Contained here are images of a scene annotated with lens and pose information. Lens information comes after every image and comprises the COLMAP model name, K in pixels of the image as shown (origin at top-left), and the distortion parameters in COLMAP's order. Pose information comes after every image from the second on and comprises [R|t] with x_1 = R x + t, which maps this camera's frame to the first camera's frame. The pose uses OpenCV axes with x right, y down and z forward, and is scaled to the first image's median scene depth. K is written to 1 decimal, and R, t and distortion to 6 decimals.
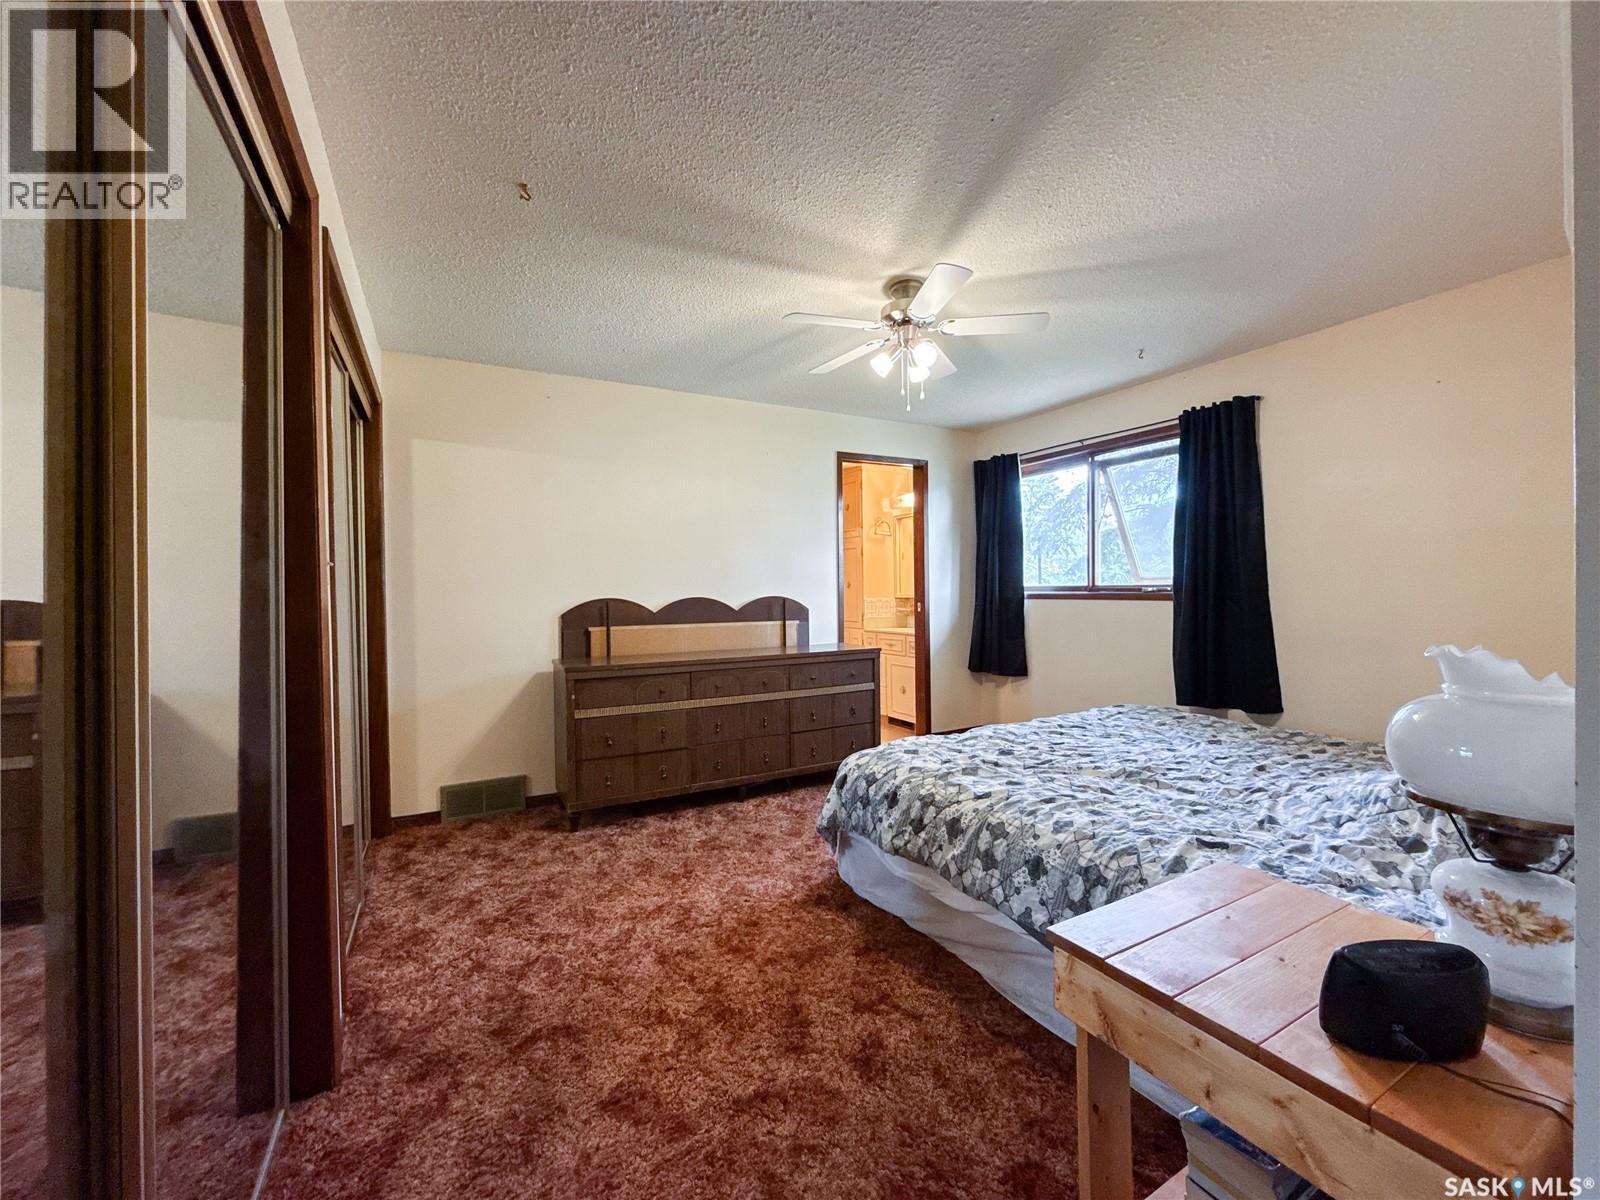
lens RADIAL K [[642.8, 0, 795.7], [0, 642.8, 594.7], [0, 0, 1]] dist [-0.001629, -0.000203]
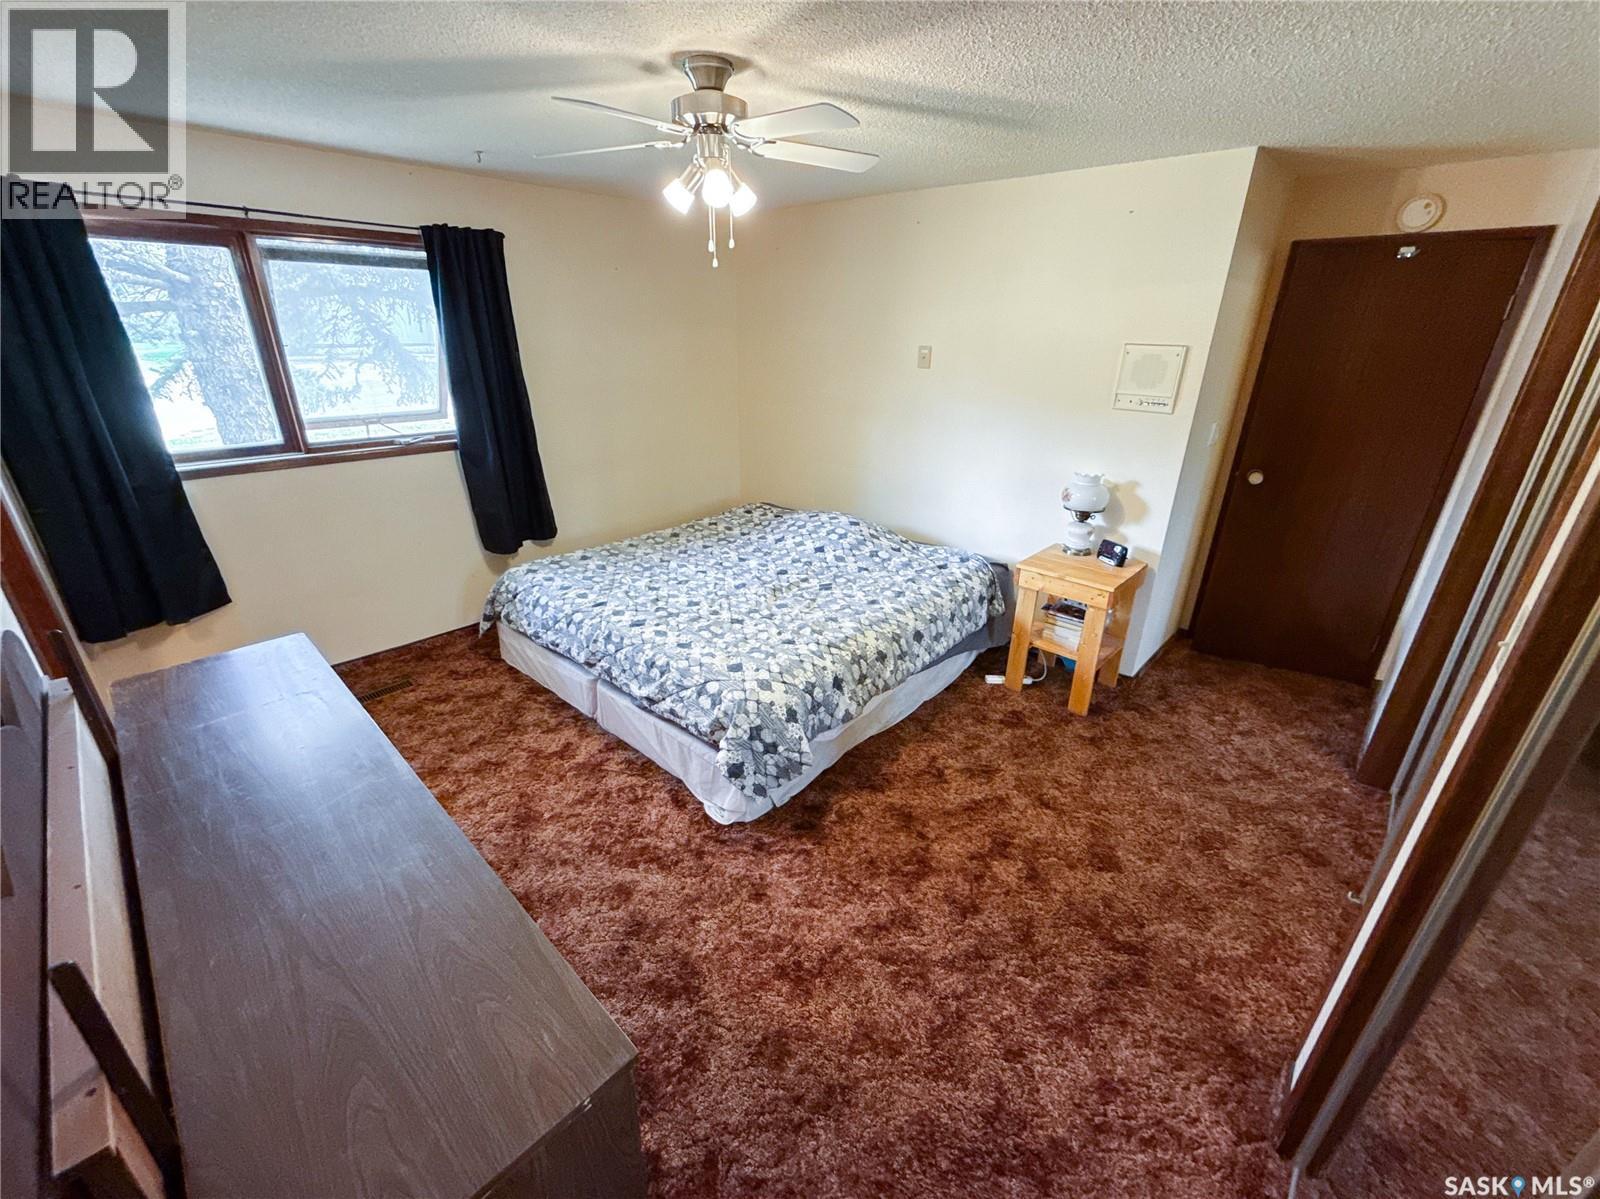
lens RADIAL K [[642.8, 0, 795.7], [0, 642.8, 594.2], [0, 0, 1]] dist [-0.001629, -0.000203]
pose [[-0.306477, -0.362840, 0.880011, -0.504702], [-0.003932, 0.924974, 0.380009, -0.169244], [-0.951870, 0.113004, -0.284910, 0.901566]]
